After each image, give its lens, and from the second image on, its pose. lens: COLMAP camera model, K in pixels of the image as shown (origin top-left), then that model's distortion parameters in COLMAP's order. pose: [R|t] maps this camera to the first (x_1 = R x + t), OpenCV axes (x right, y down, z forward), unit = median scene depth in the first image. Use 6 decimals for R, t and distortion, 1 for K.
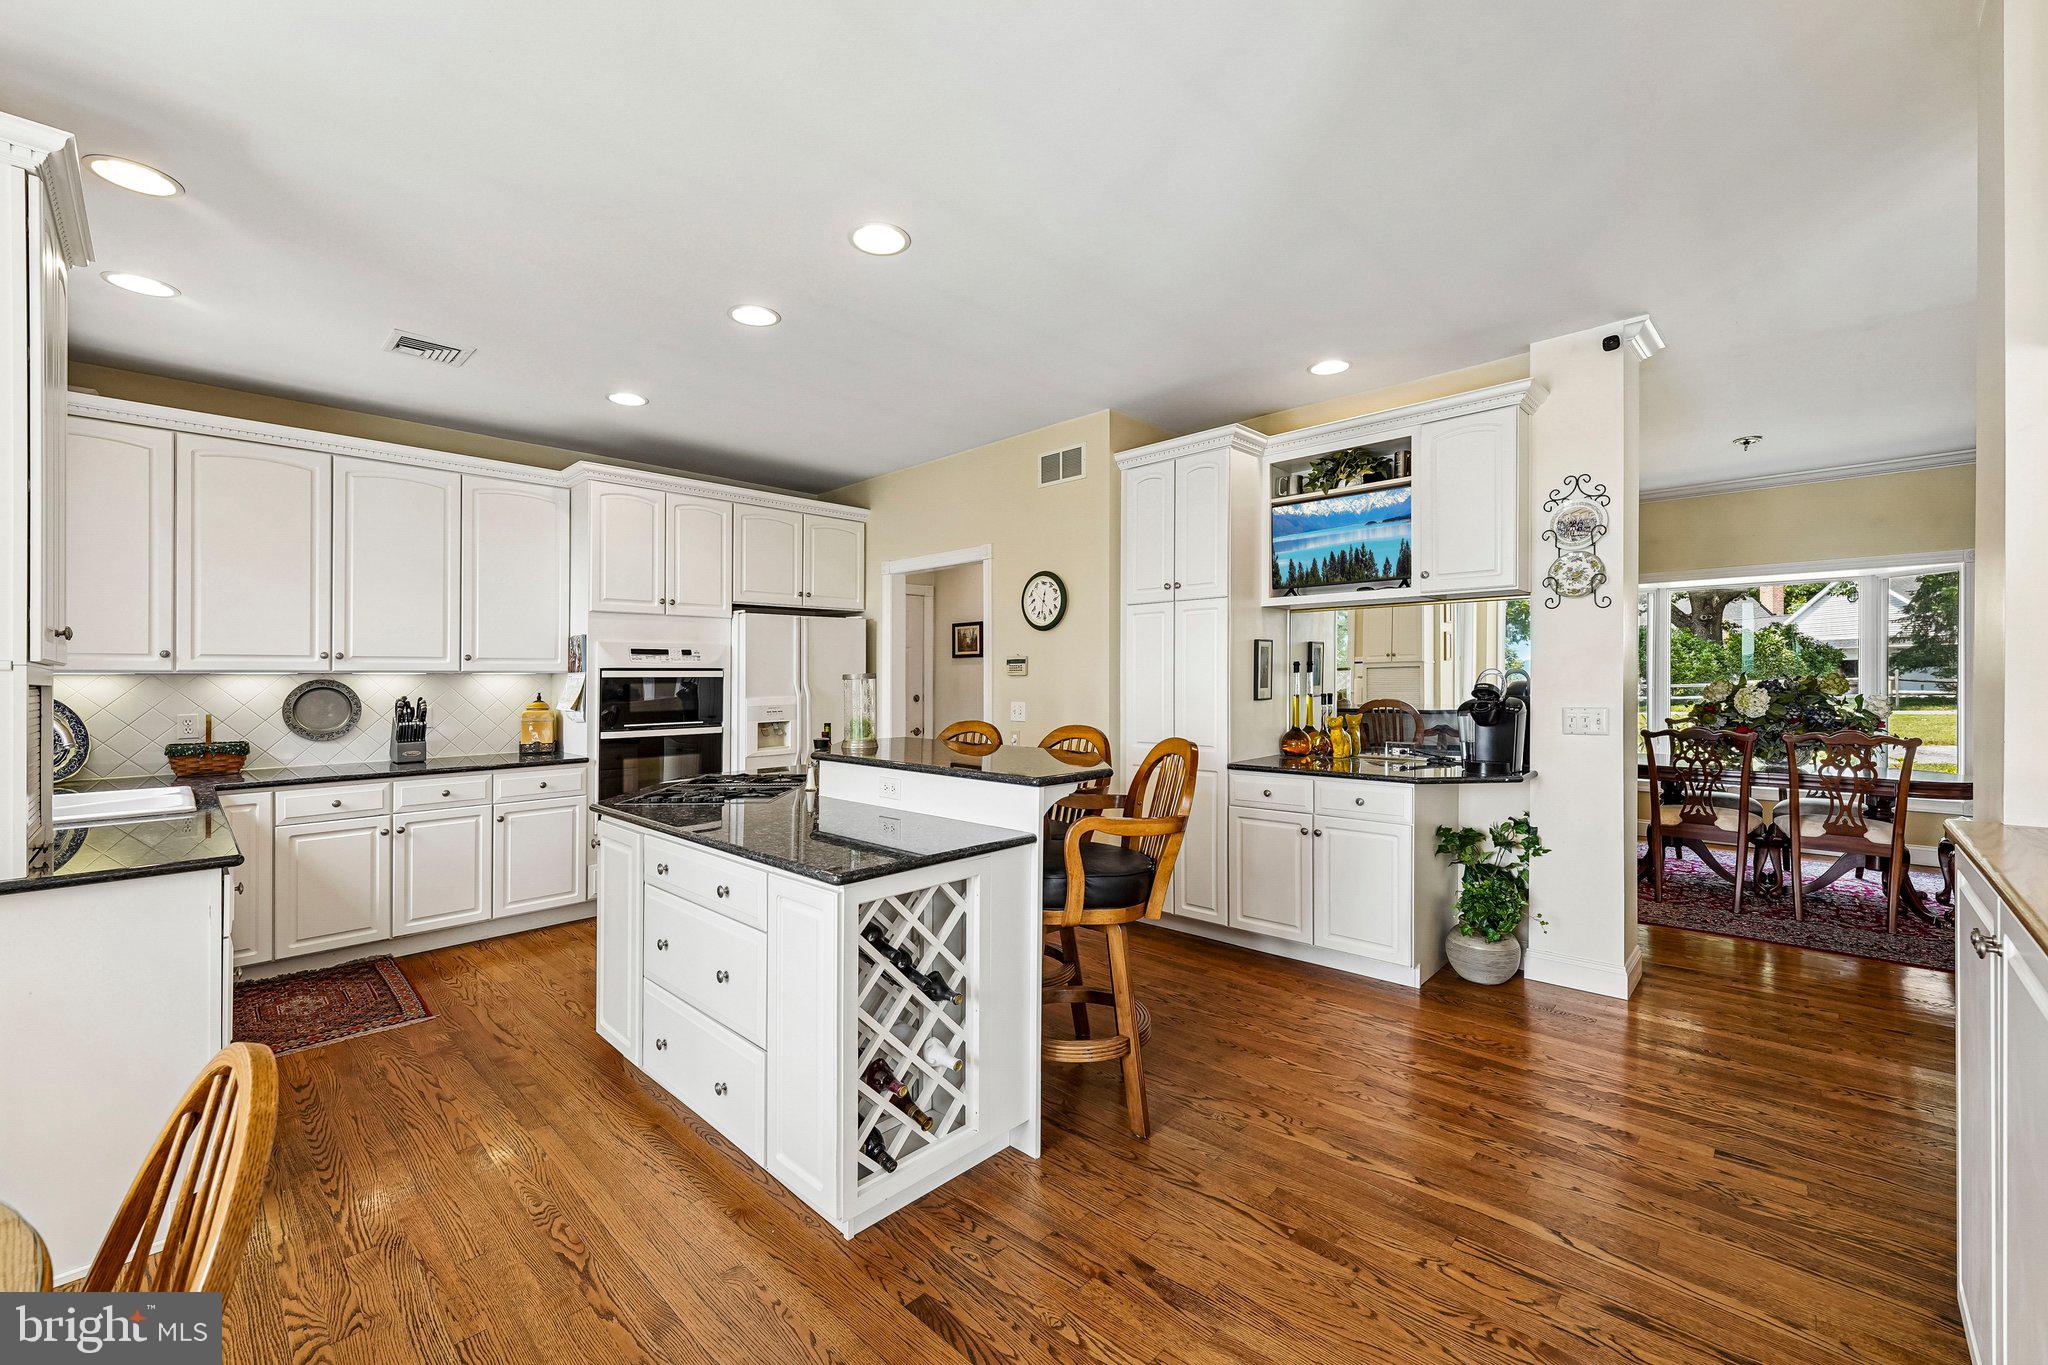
lens RADIAL K [[822.7, 0, 1007.6], [0, 822.7, 679.3], [0, 0, 1]] dist [-0.000651, -0.000013]
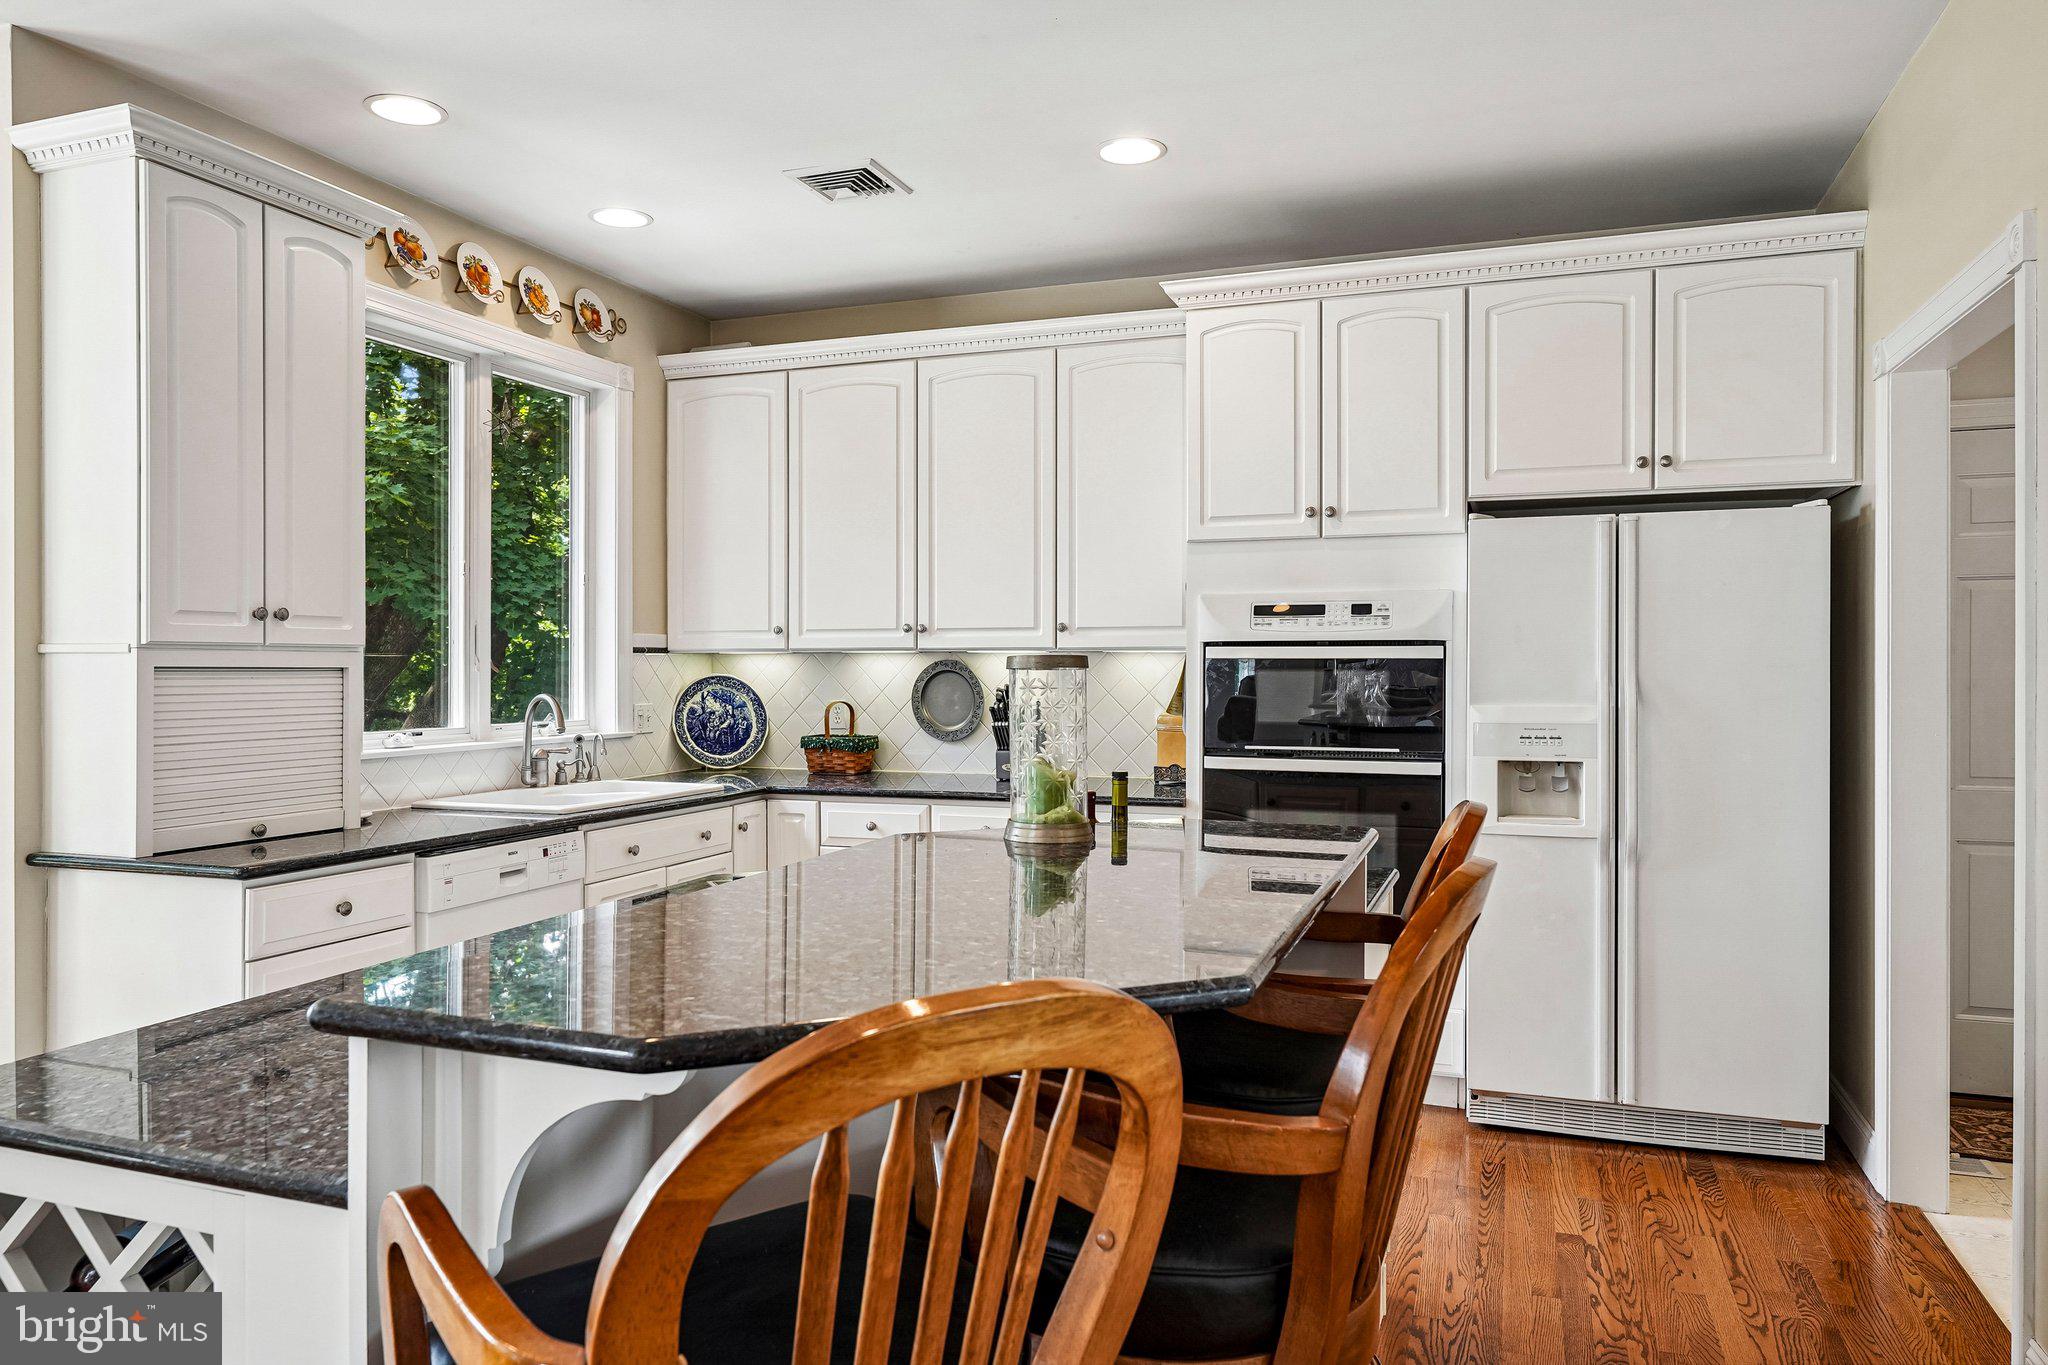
lens RADIAL K [[1357.0, 0, 1018.7], [0, 1357.0, 656.1], [0, 0, 1]] dist [0.000539, 0.001390]
pose [[0.413499, 0.004567, -0.910493, 0.286959], [-0.002152, 0.999990, 0.004039, -0.007167], [0.910502, 0.000290, 0.413505, 0.485856]]
